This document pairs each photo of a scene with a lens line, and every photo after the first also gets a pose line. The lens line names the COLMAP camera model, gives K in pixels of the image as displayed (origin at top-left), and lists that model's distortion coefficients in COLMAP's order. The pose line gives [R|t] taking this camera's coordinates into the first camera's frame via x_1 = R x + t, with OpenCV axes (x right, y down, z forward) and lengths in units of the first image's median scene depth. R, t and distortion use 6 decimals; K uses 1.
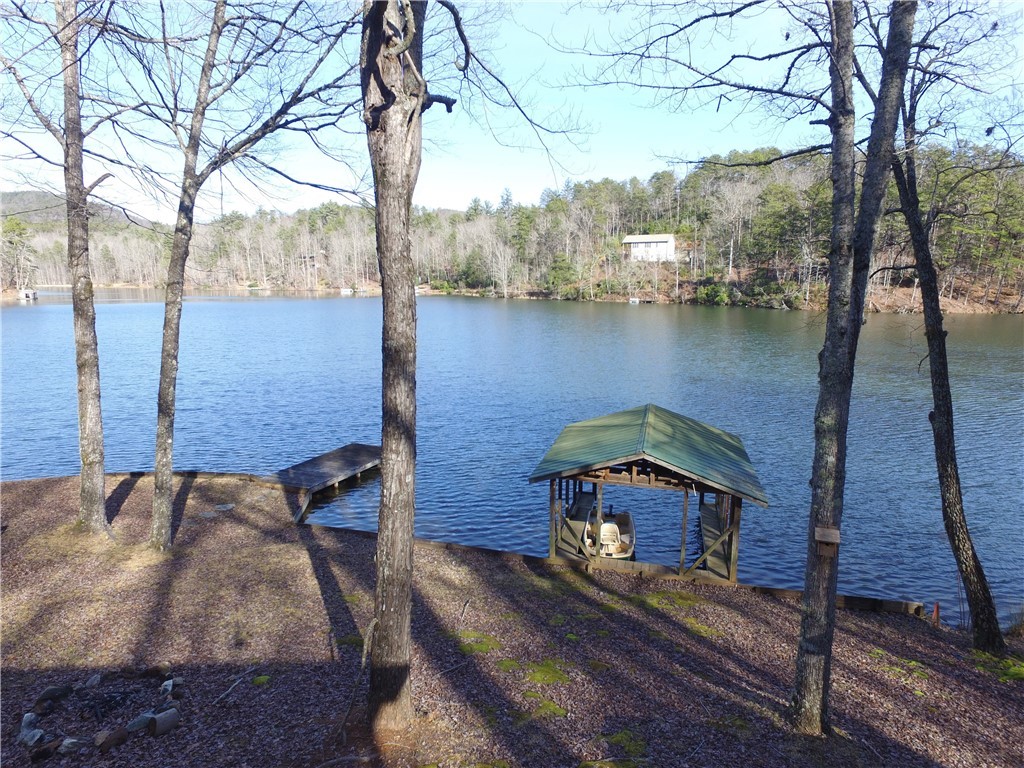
lens RADIAL K [[595.7, 0, 507.0], [0, 595.7, 383.1], [0, 0, 1]] dist [-0.009931, 0.013557]
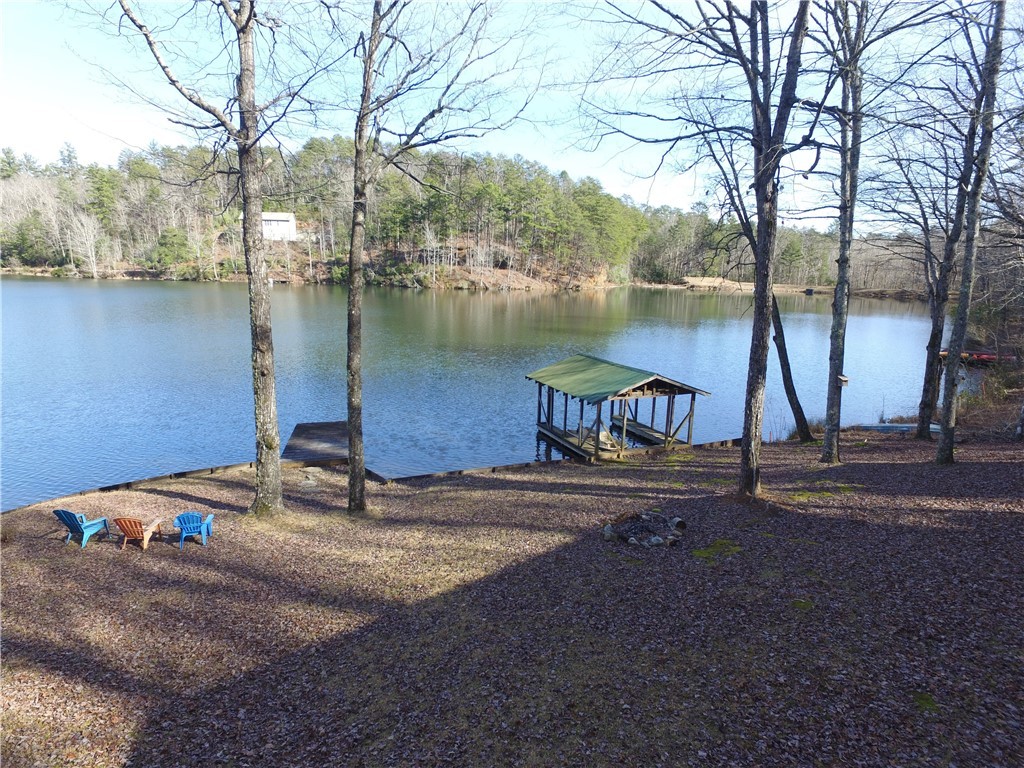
lens RADIAL K [[595.7, 0, 504.3], [0, 595.7, 382.4], [0, 0, 1]] dist [-0.009931, 0.013557]
pose [[0.790558, -0.108090, 0.602772, -0.073871], [0.088927, 0.994129, 0.061638, 0.000111], [-0.605896, 0.004875, 0.795529, -0.001112]]
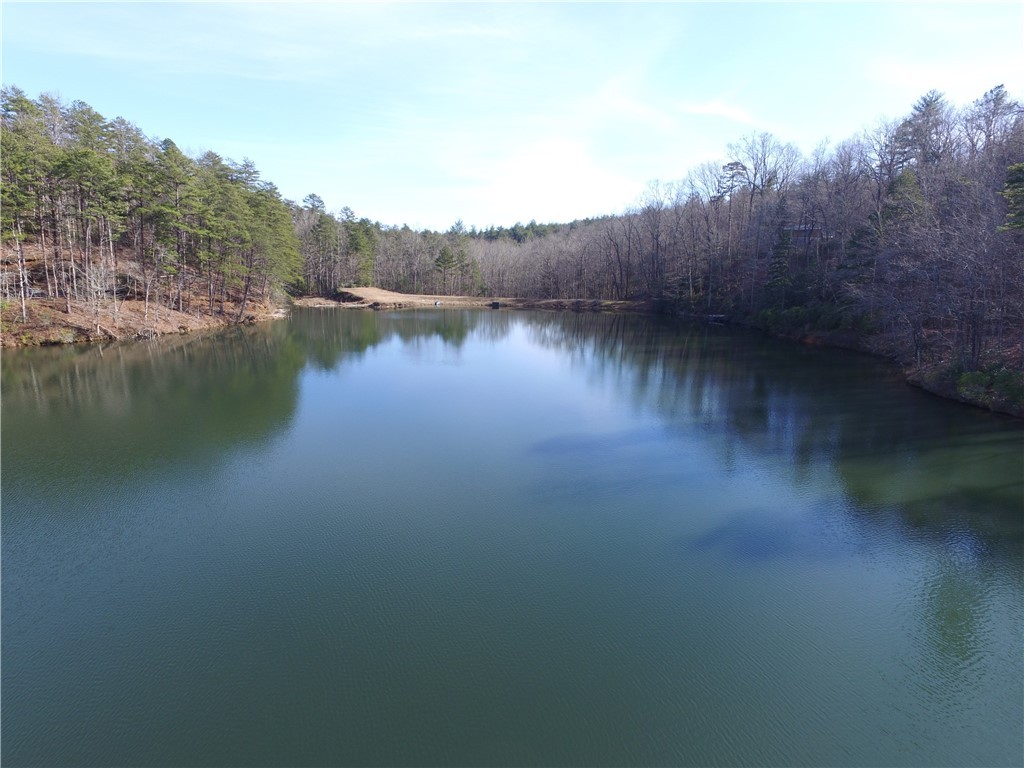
lens RADIAL K [[595.7, 0, 502.8], [0, 595.7, 380.6], [0, 0, 1]] dist [-0.009931, 0.013557]
pose [[0.161127, -0.198607, 0.966744, 0.008867], [0.148086, 0.973318, 0.175276, -0.082741], [-0.975761, 0.114919, 0.186239, 0.280399]]
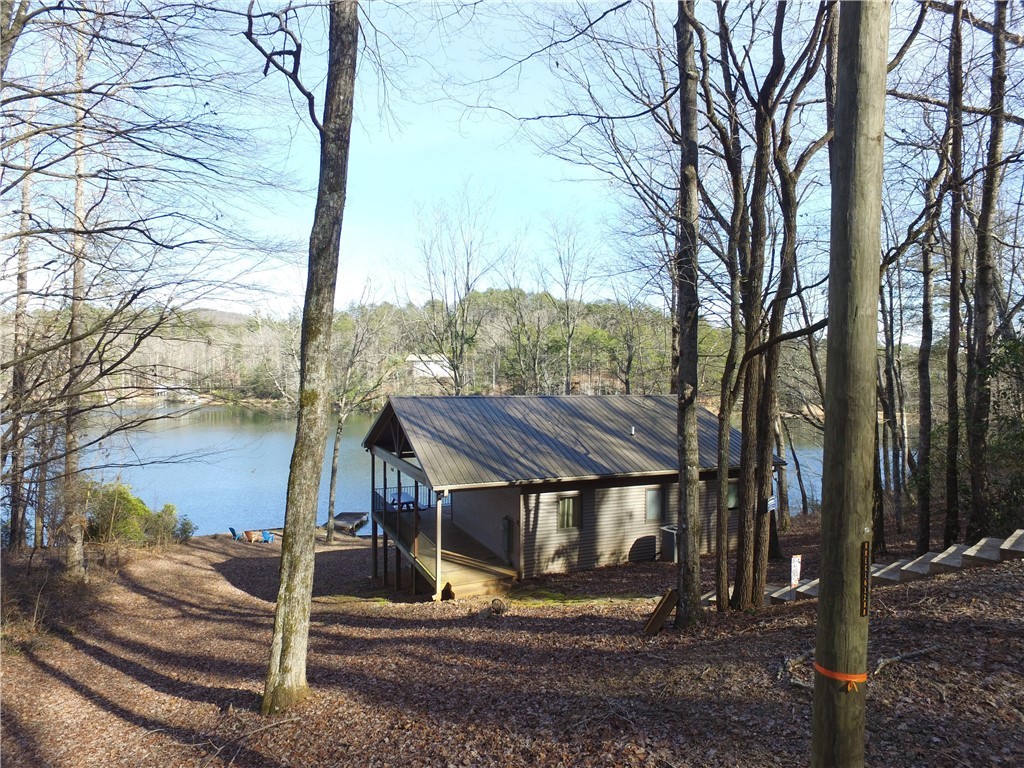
lens RADIAL K [[595.7, 0, 511.7], [0, 595.7, 391.0], [0, 0, 1]] dist [-0.009931, 0.013557]
pose [[0.925272, -0.003922, 0.379284, -0.062394], [0.061839, 0.988128, -0.140639, 0.001335], [-0.374230, 0.153584, 0.914529, -0.152092]]
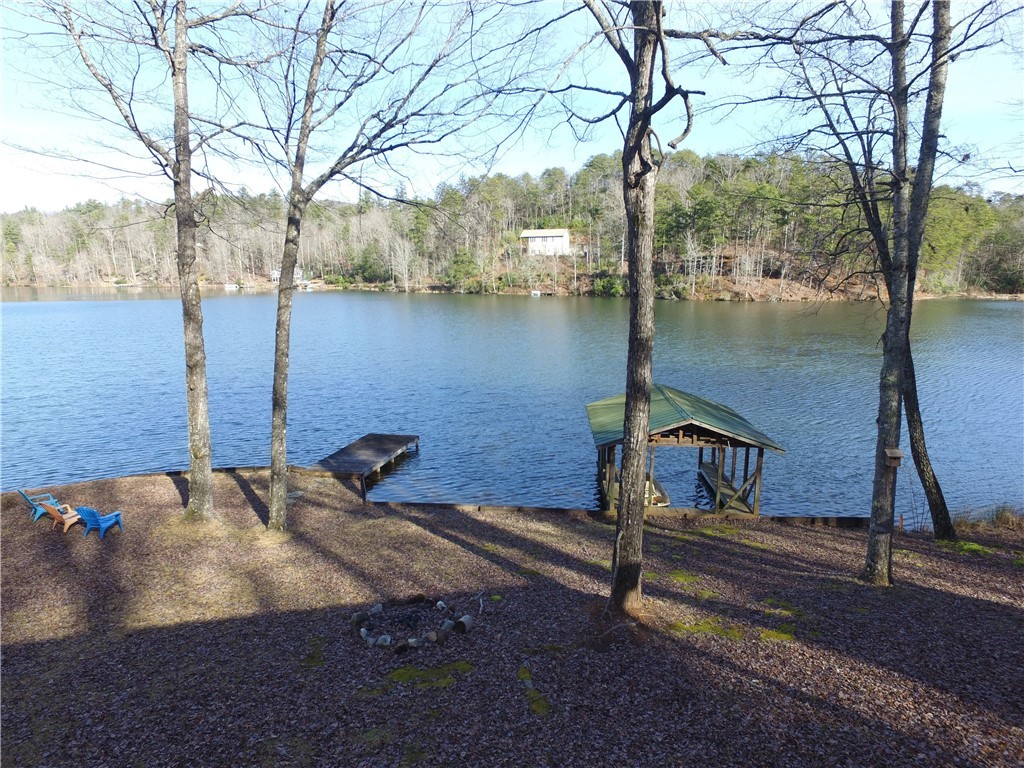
lens RADIAL K [[595.7, 0, 507.9], [0, 595.7, 382.8], [0, 0, 1]] dist [-0.009931, 0.013557]
pose [[0.982669, -0.040249, 0.180945, -0.025007], [0.038240, 0.999162, 0.014579, 0.000478], [-0.181381, -0.007407, 0.983385, -0.011546]]
